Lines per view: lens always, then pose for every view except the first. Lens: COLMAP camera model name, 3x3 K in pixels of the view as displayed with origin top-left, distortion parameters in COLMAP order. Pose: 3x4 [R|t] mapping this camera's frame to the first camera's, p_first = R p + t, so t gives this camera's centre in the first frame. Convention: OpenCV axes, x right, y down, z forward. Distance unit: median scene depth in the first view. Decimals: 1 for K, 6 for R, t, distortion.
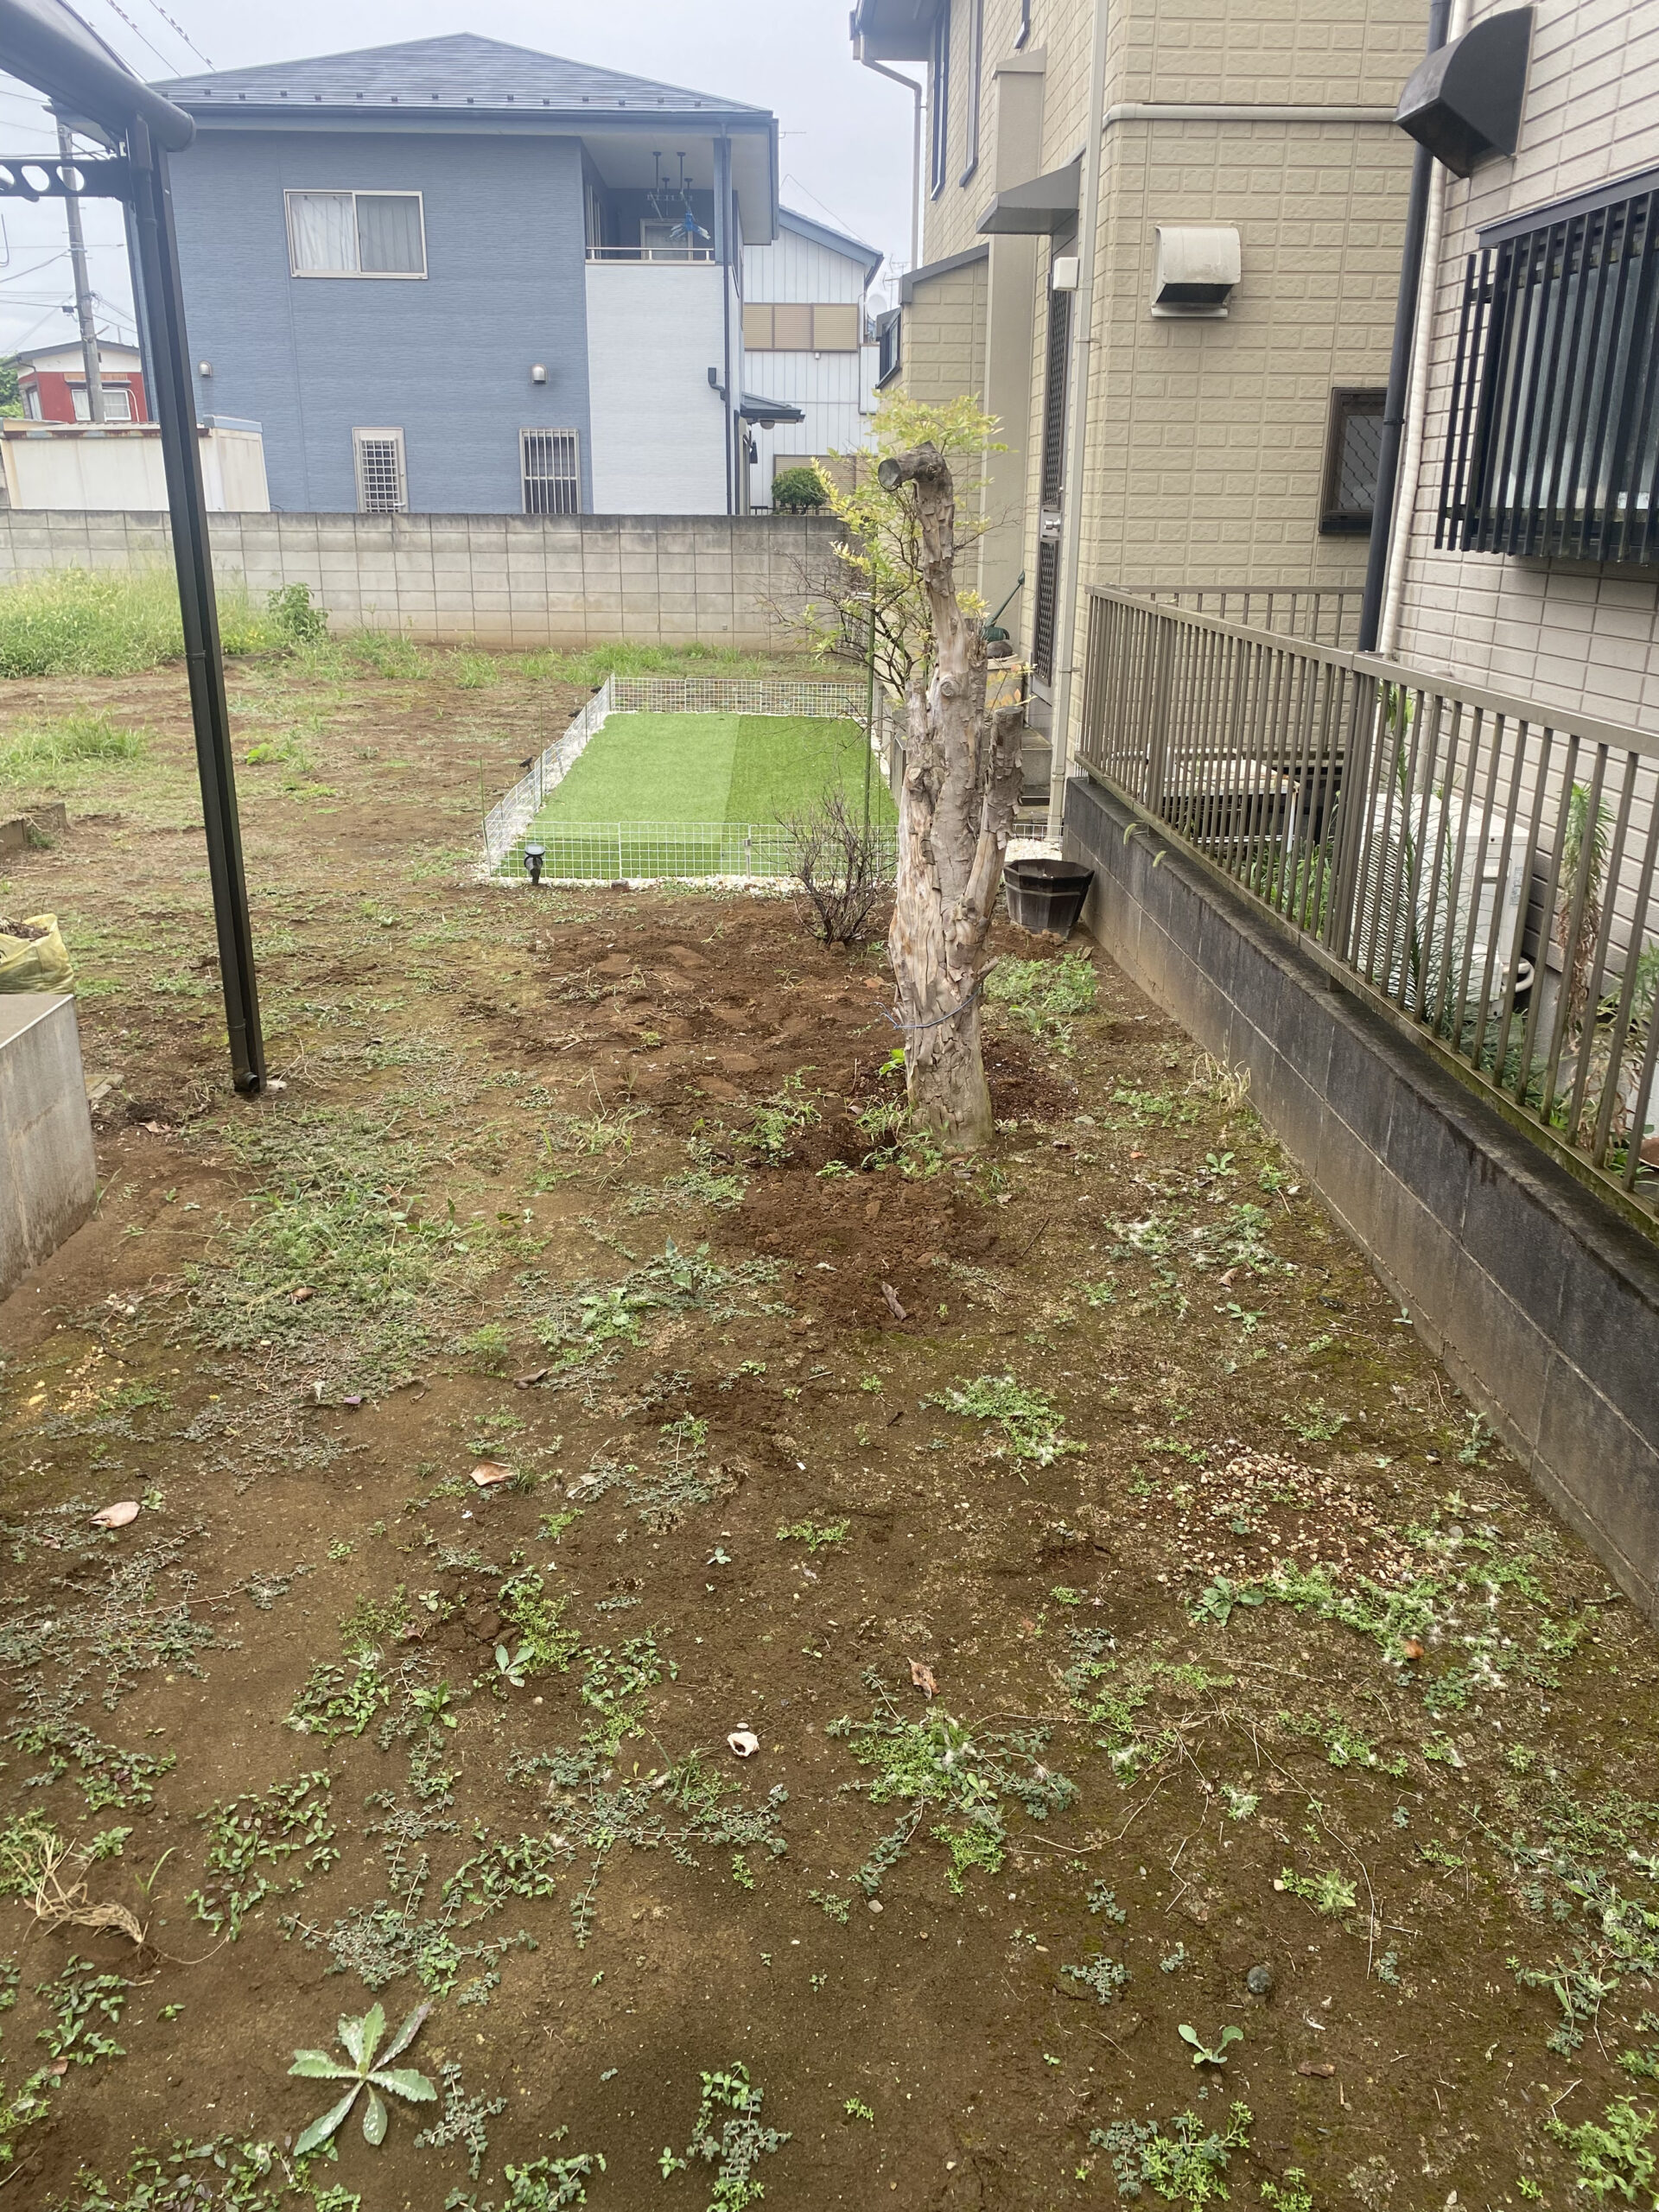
lens RADIAL K [[1674.6, 0, 811.0], [0, 1674.6, 1107.6], [0, 0, 1]] dist [-0.006839, 0.009293]
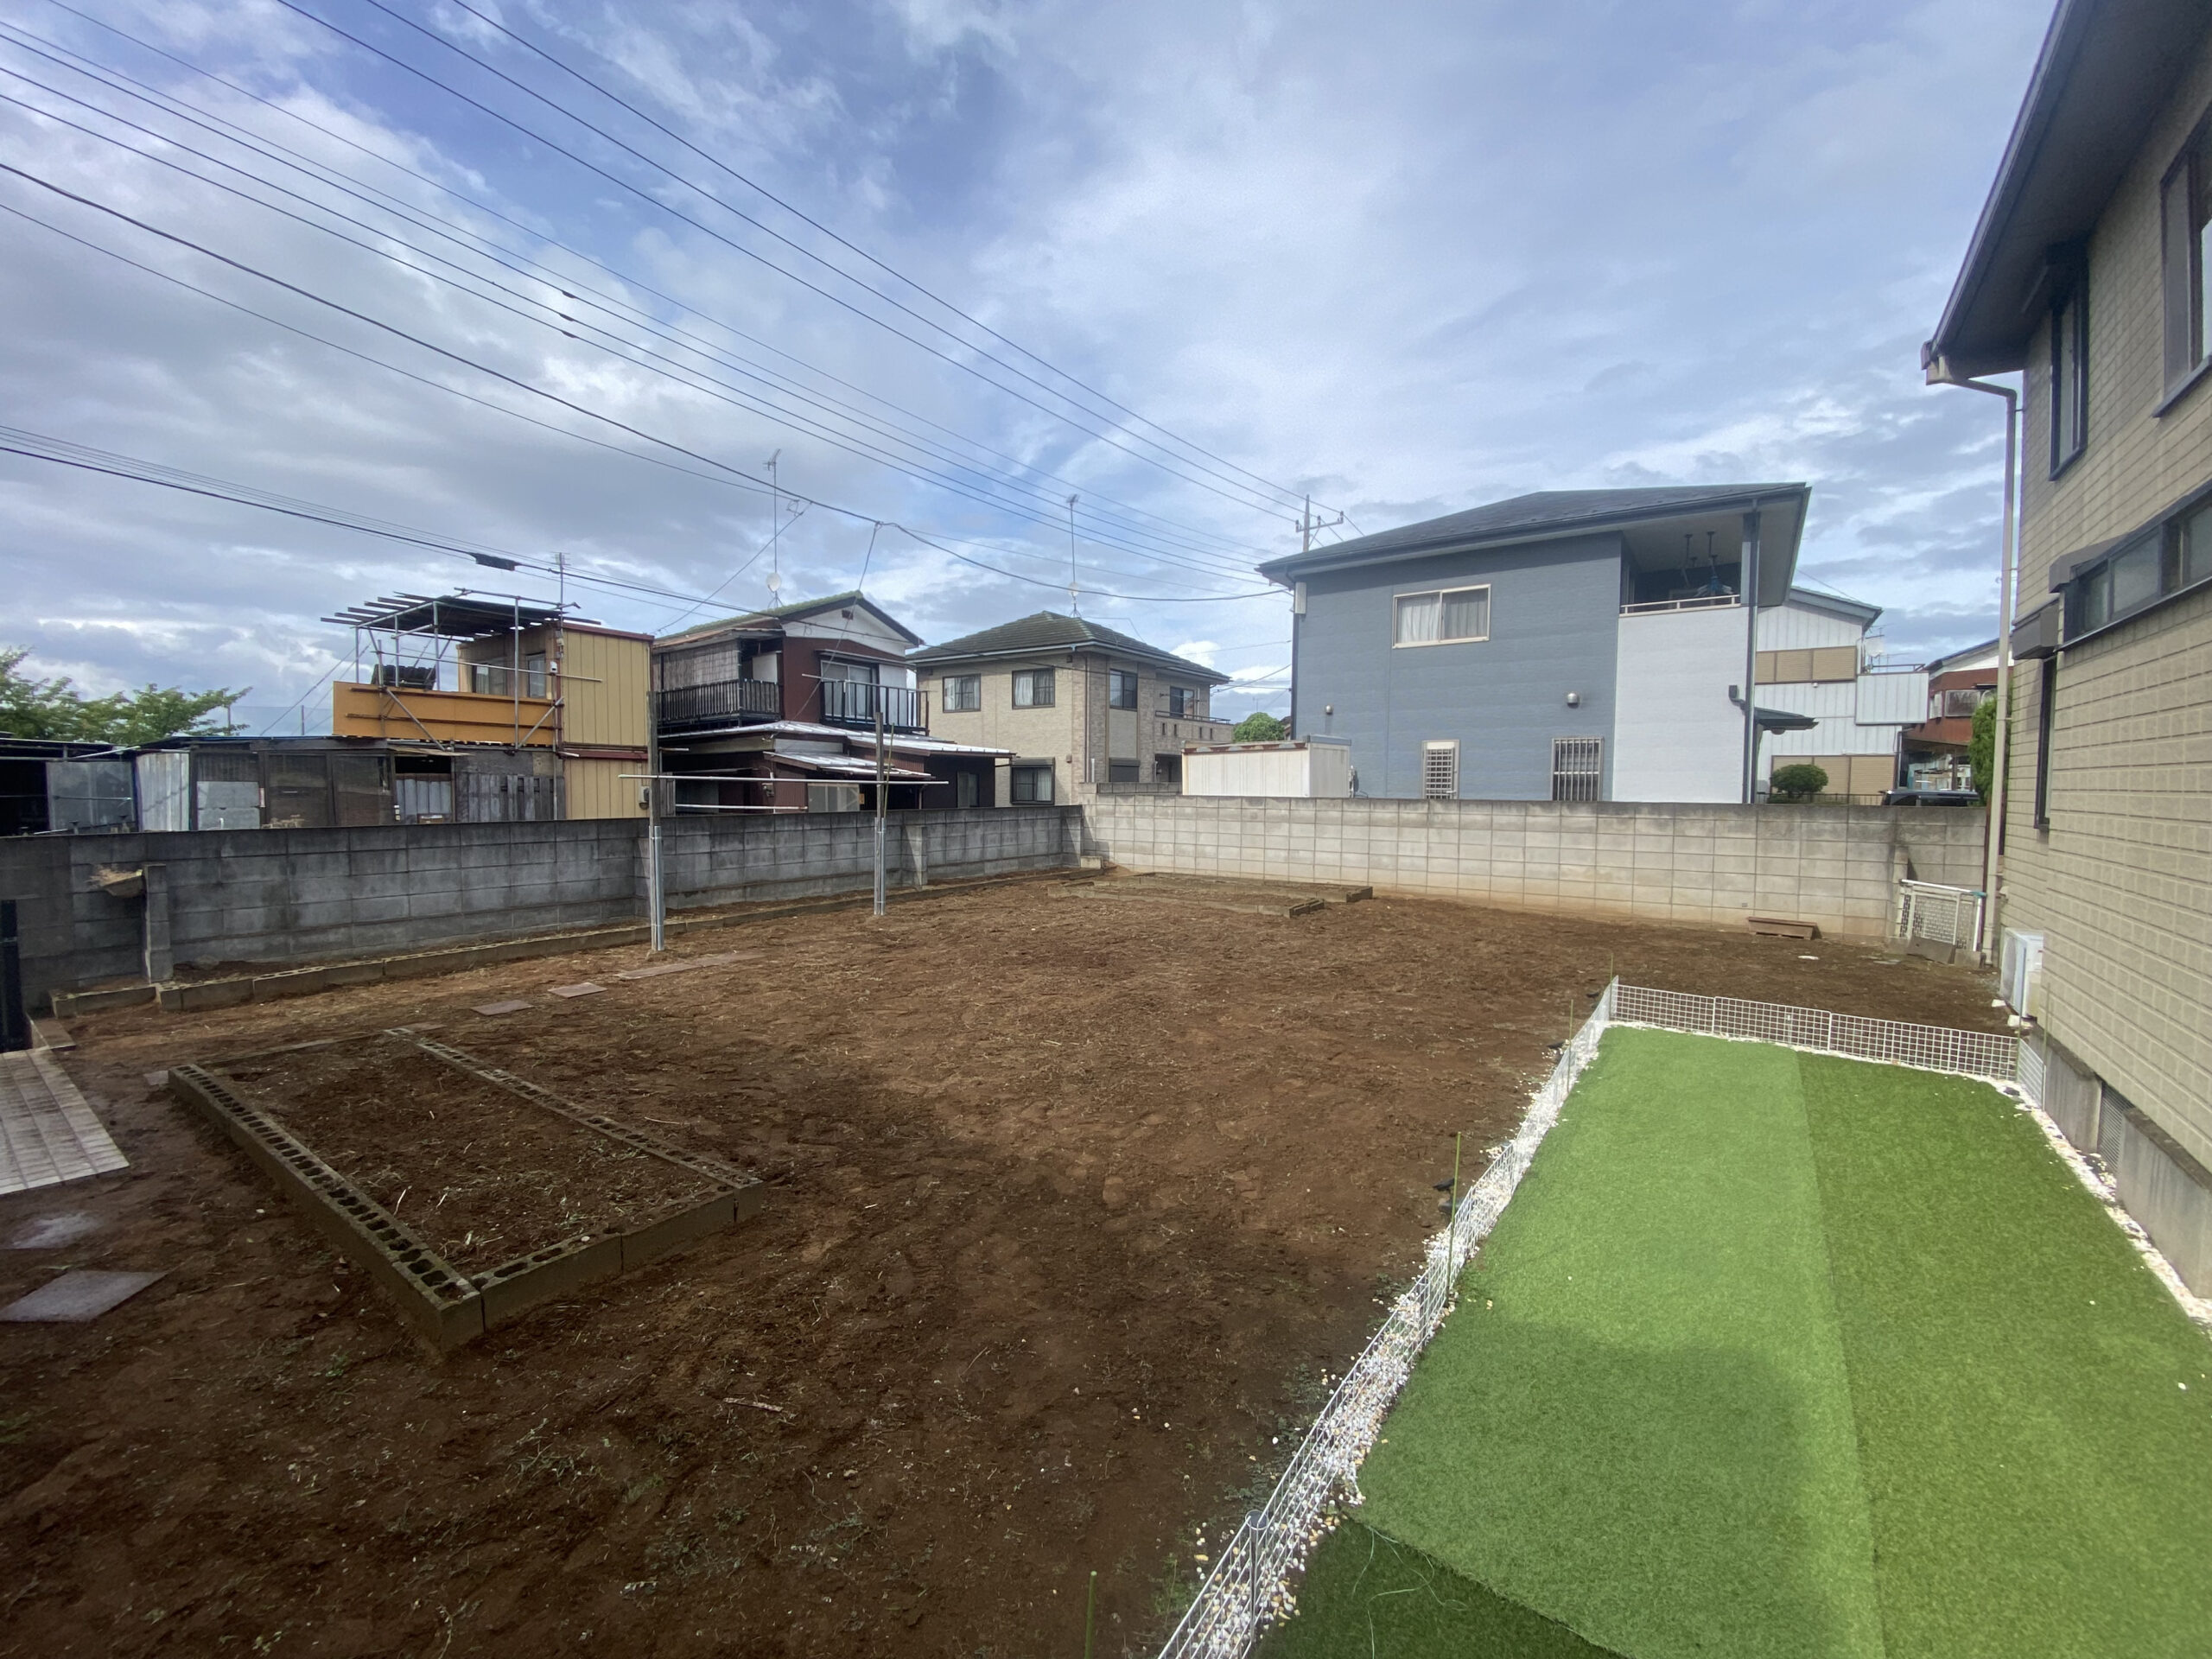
lens RADIAL K [[891.7, 0, 1099.9], [0, 891.7, 831.3], [0, 0, 1]] dist [0.021554, -0.019705]
pose [[0.799145, 0.030174, -0.600381, -0.044014], [-0.204311, 0.952919, -0.224060, -0.139718], [0.565353, 0.301721, 0.767685, 0.372568]]
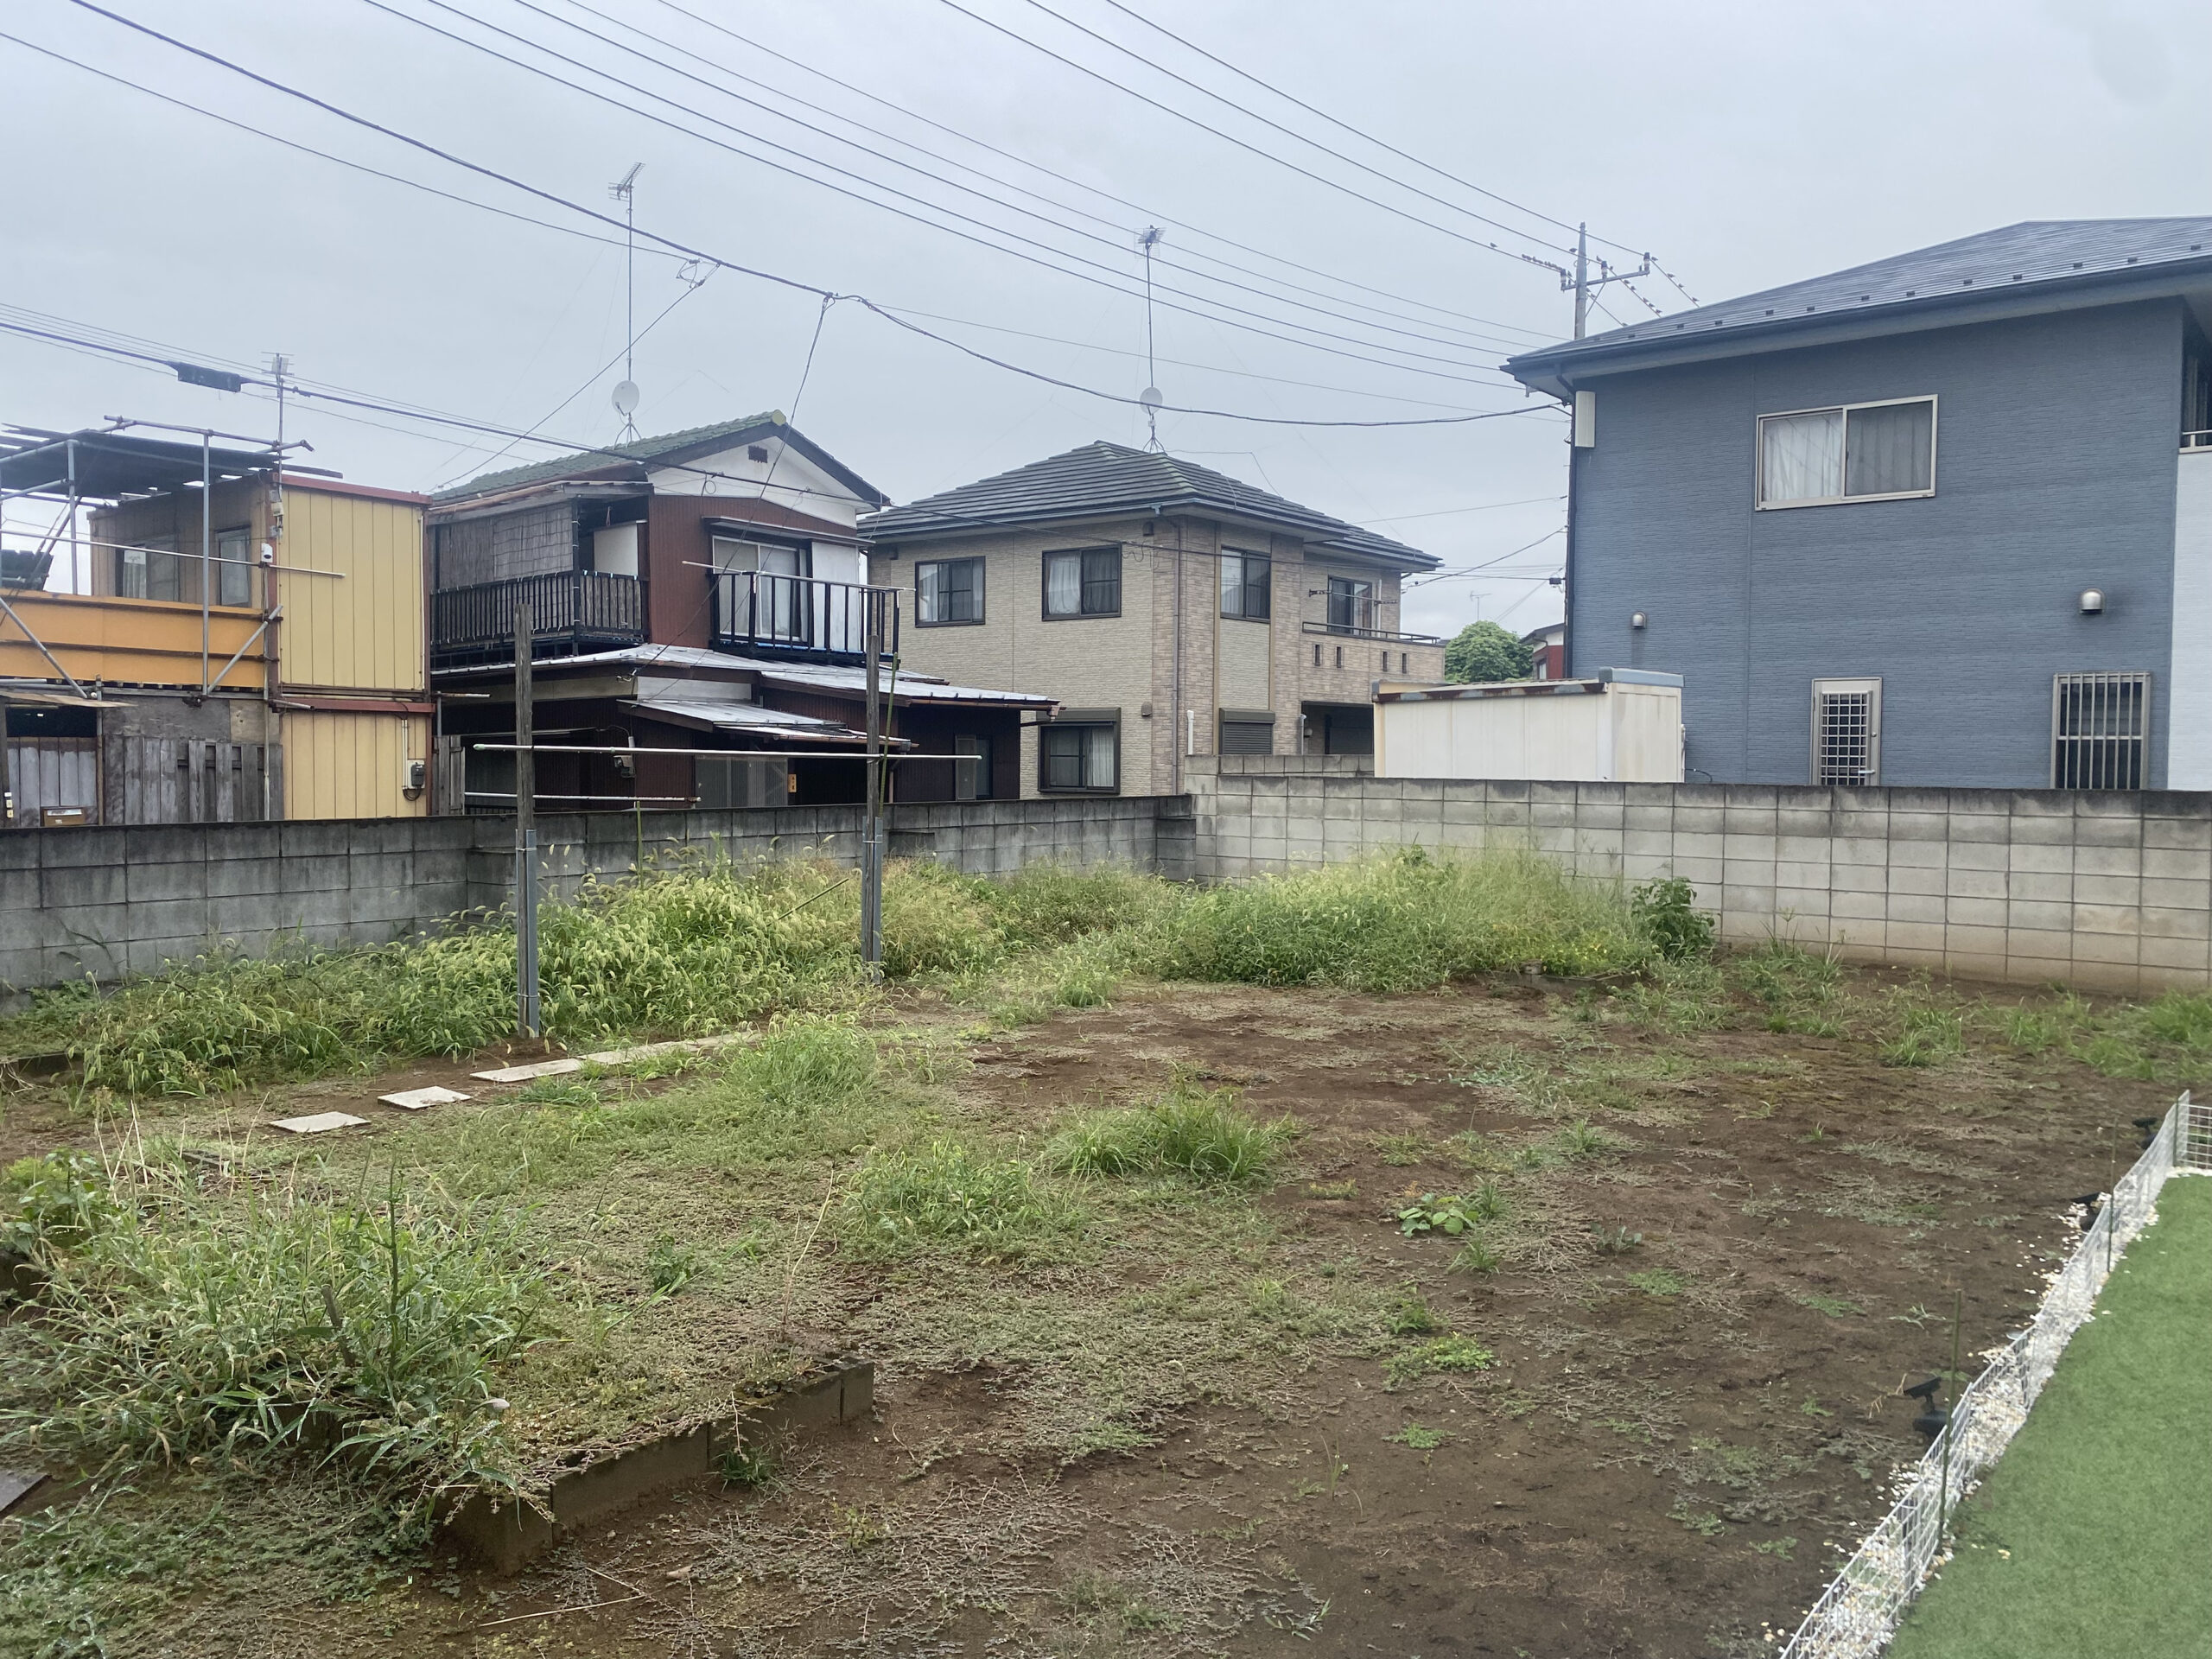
lens RADIAL K [[1676.1, 0, 1090.4], [0, 1676.1, 828.0], [0, 0, 1]] dist [0.010746, -0.009937]
pose [[0.769810, 0.026955, -0.637704, -0.040561], [-0.218145, 0.950055, -0.223178, -0.120442], [0.599838, 0.310917, 0.737241, 0.316129]]
